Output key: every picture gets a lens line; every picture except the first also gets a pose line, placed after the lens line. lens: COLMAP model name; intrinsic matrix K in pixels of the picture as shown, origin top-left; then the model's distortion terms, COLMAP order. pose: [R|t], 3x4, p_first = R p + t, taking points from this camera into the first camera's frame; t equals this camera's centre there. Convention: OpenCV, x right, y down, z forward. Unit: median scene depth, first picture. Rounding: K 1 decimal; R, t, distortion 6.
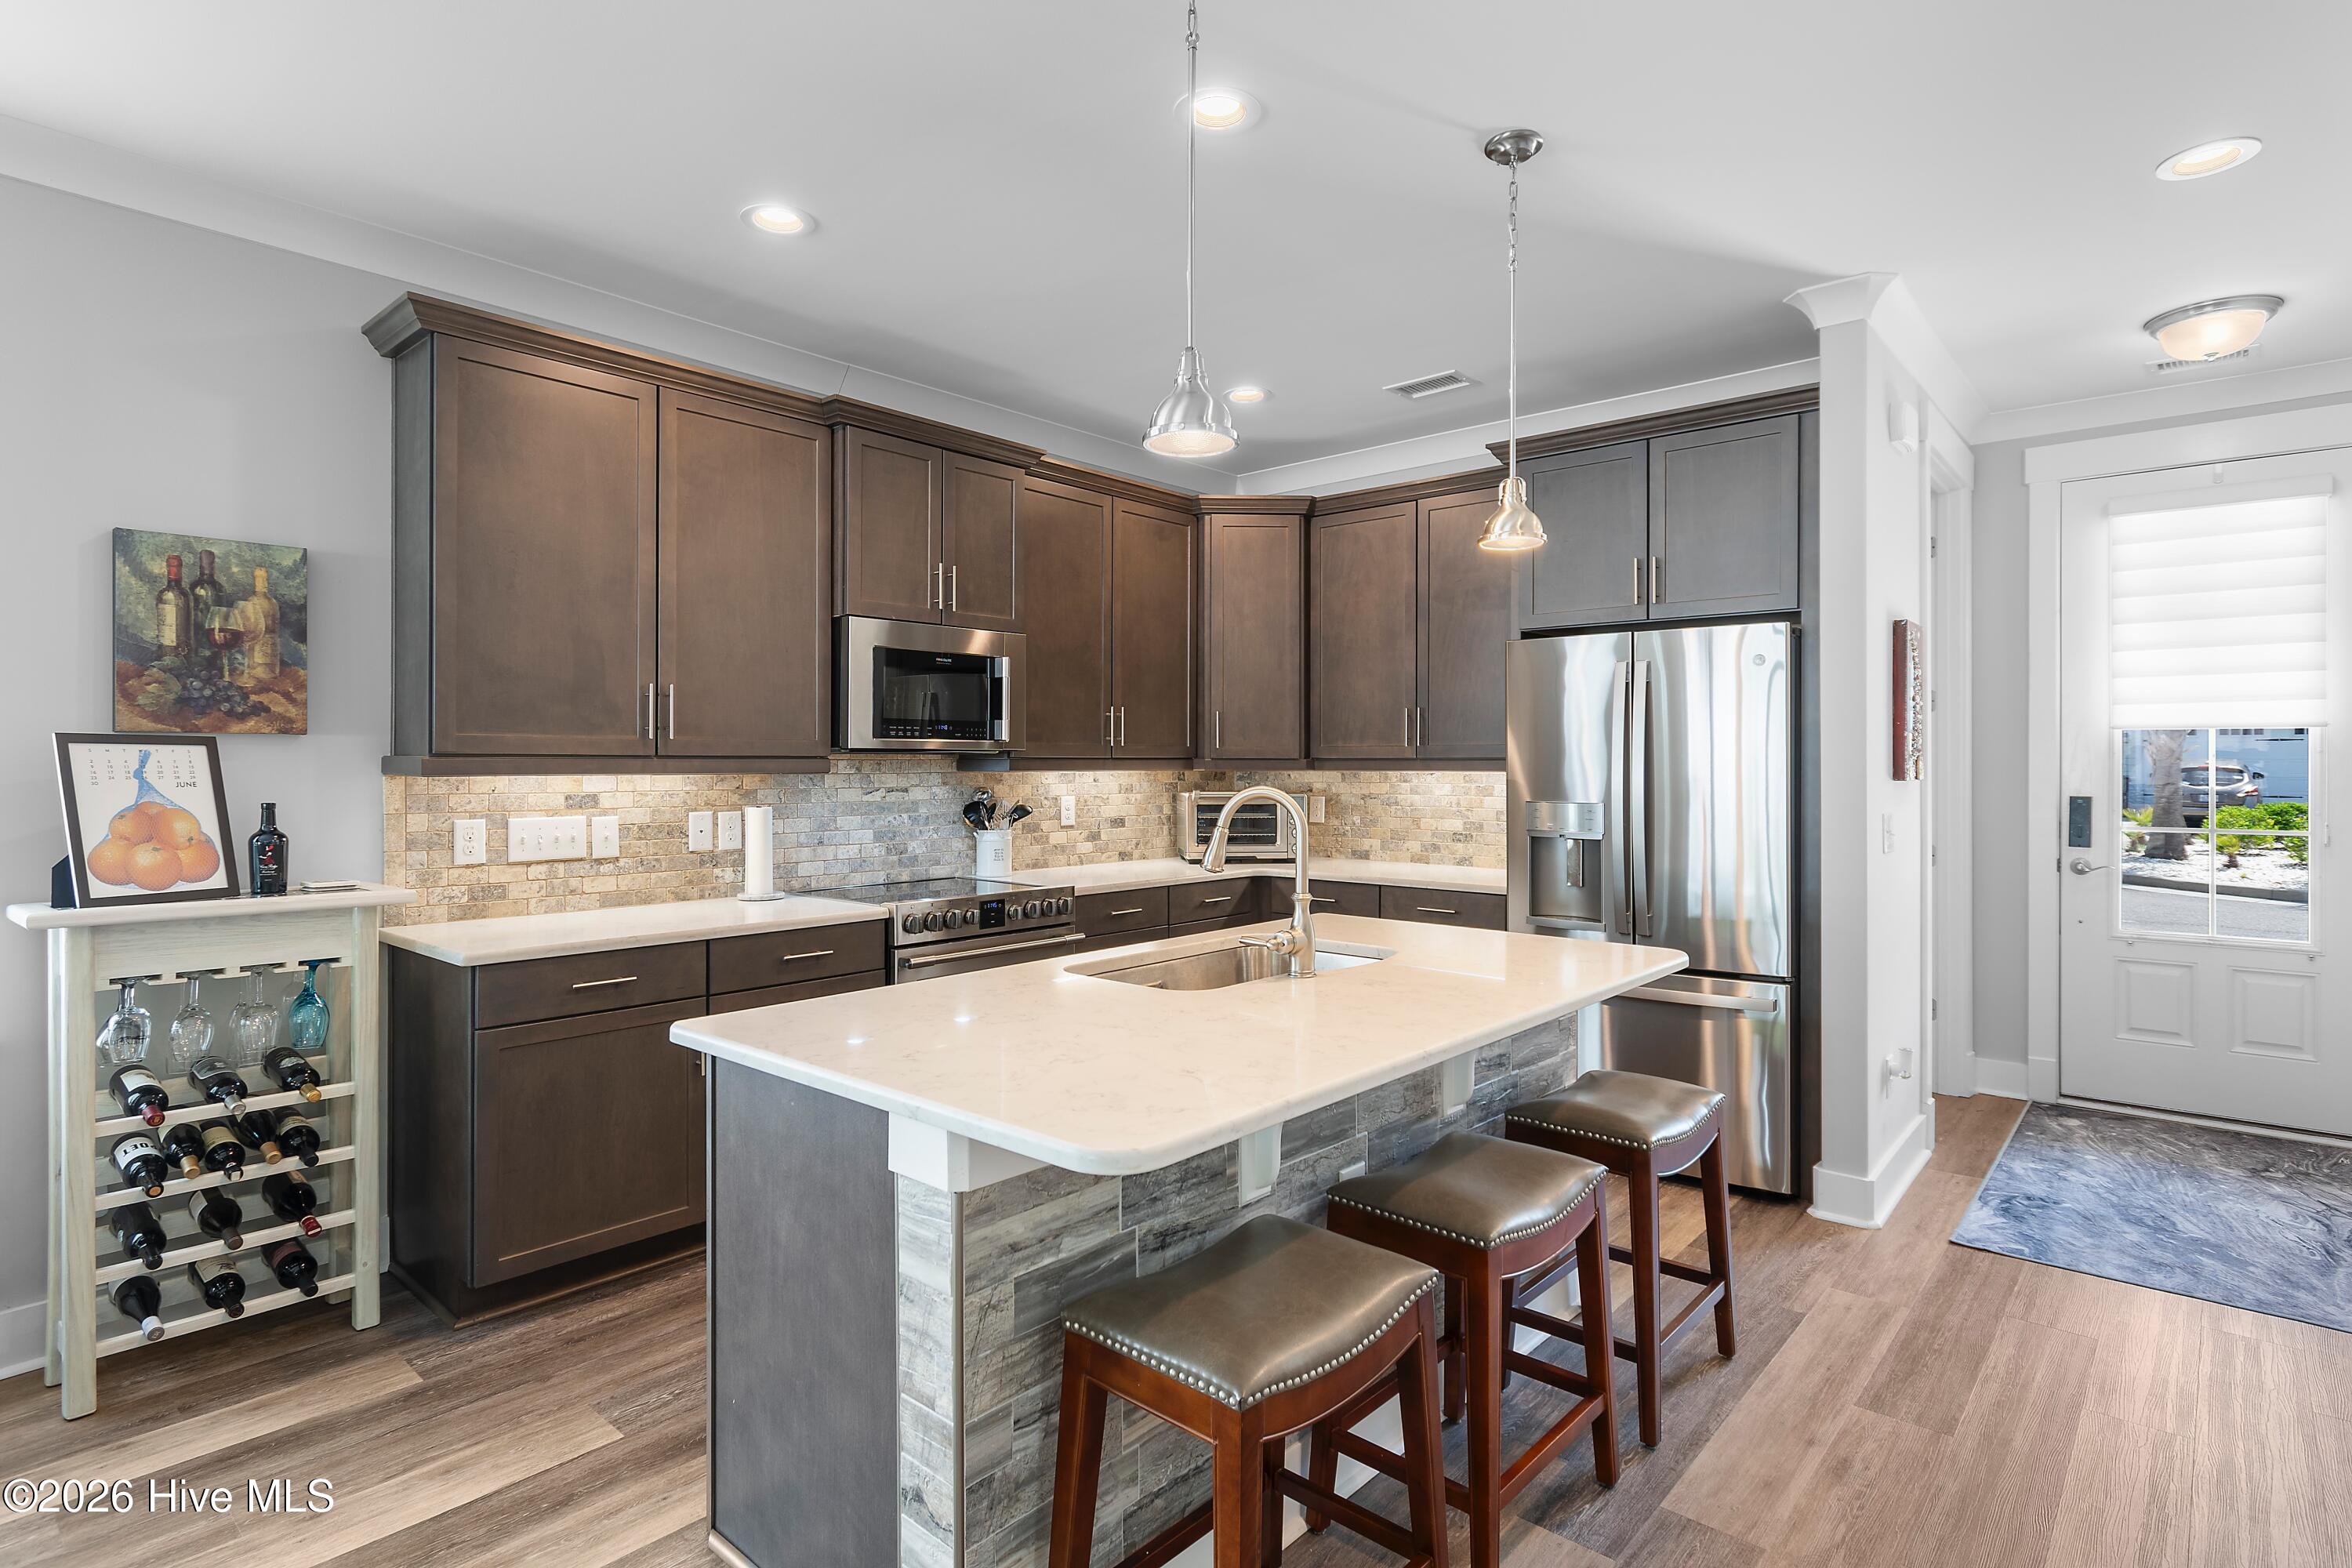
lens RADIAL K [[1193.7, 0, 1168.2], [0, 1193.7, 761.0], [0, 0, 1]] dist [0.001561, -0.001017]
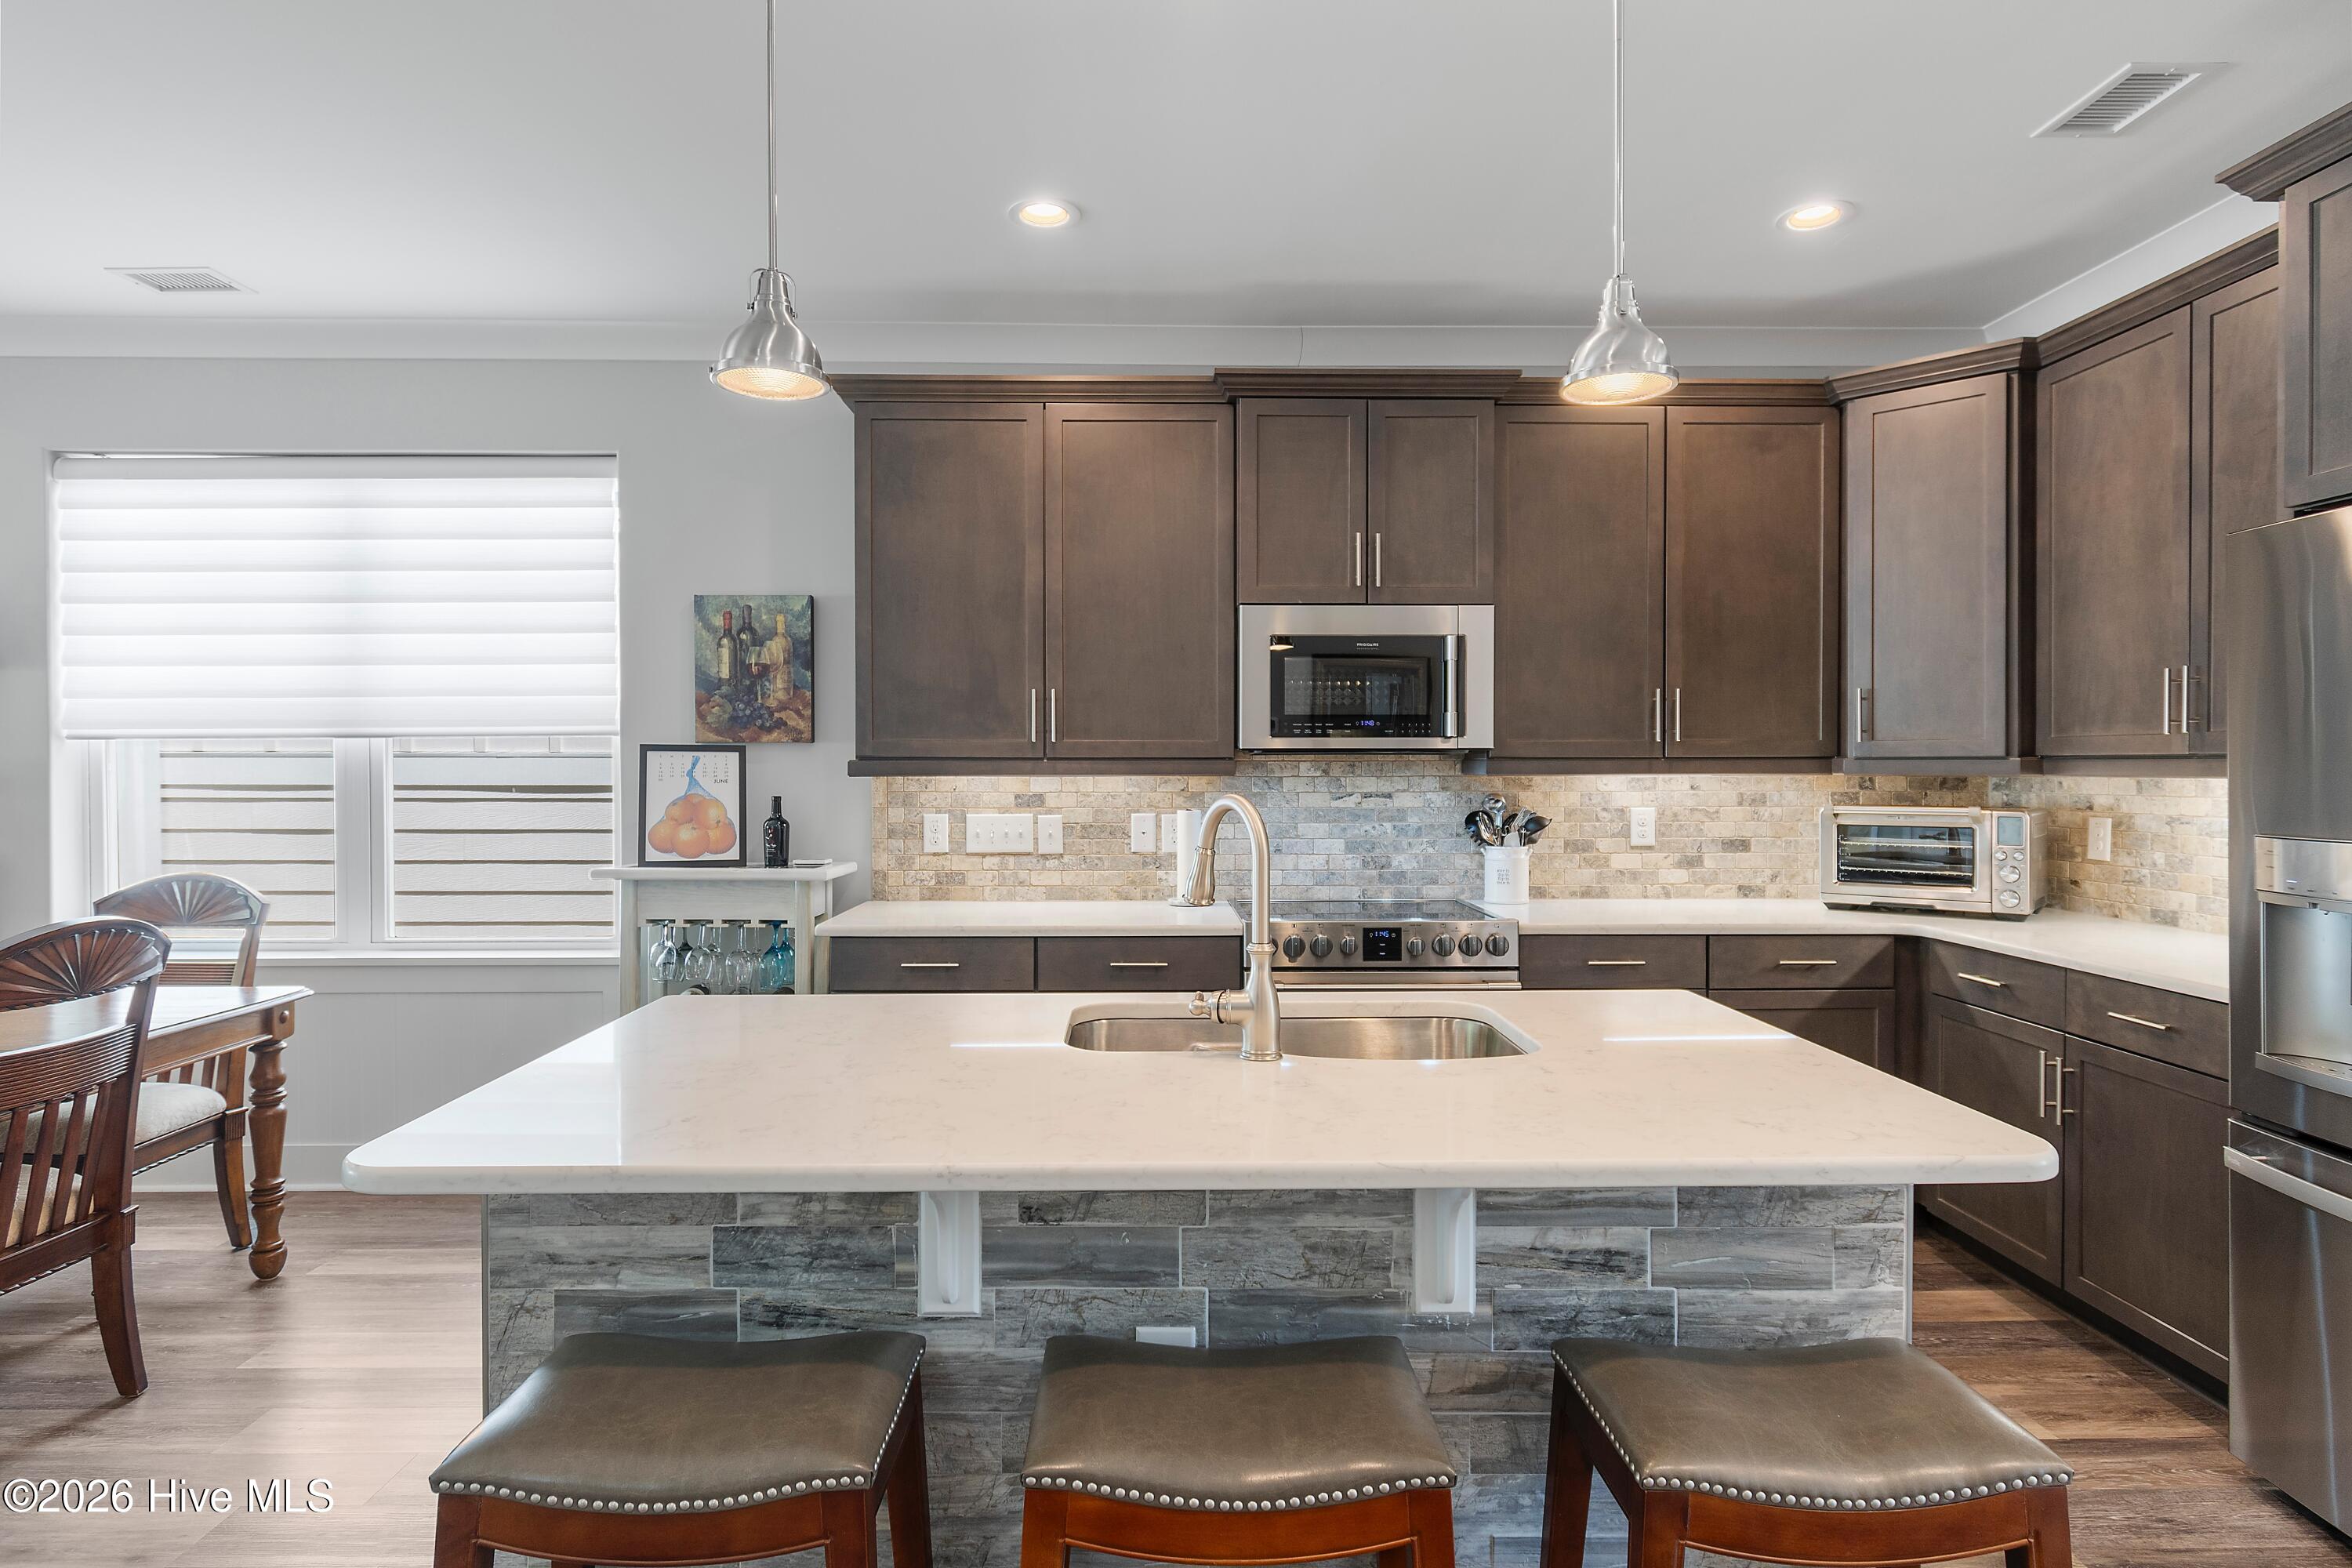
lens RADIAL K [[1284.5, 0, 1168.2], [0, 1284.5, 777.8], [0, 0, 1]] dist [0.001519, -0.001606]
pose [[0.675703, 0.005802, -0.737151, 0.423660], [0.002163, 0.999949, 0.009854, 0.001944], [0.737171, -0.008253, 0.675656, 0.285485]]
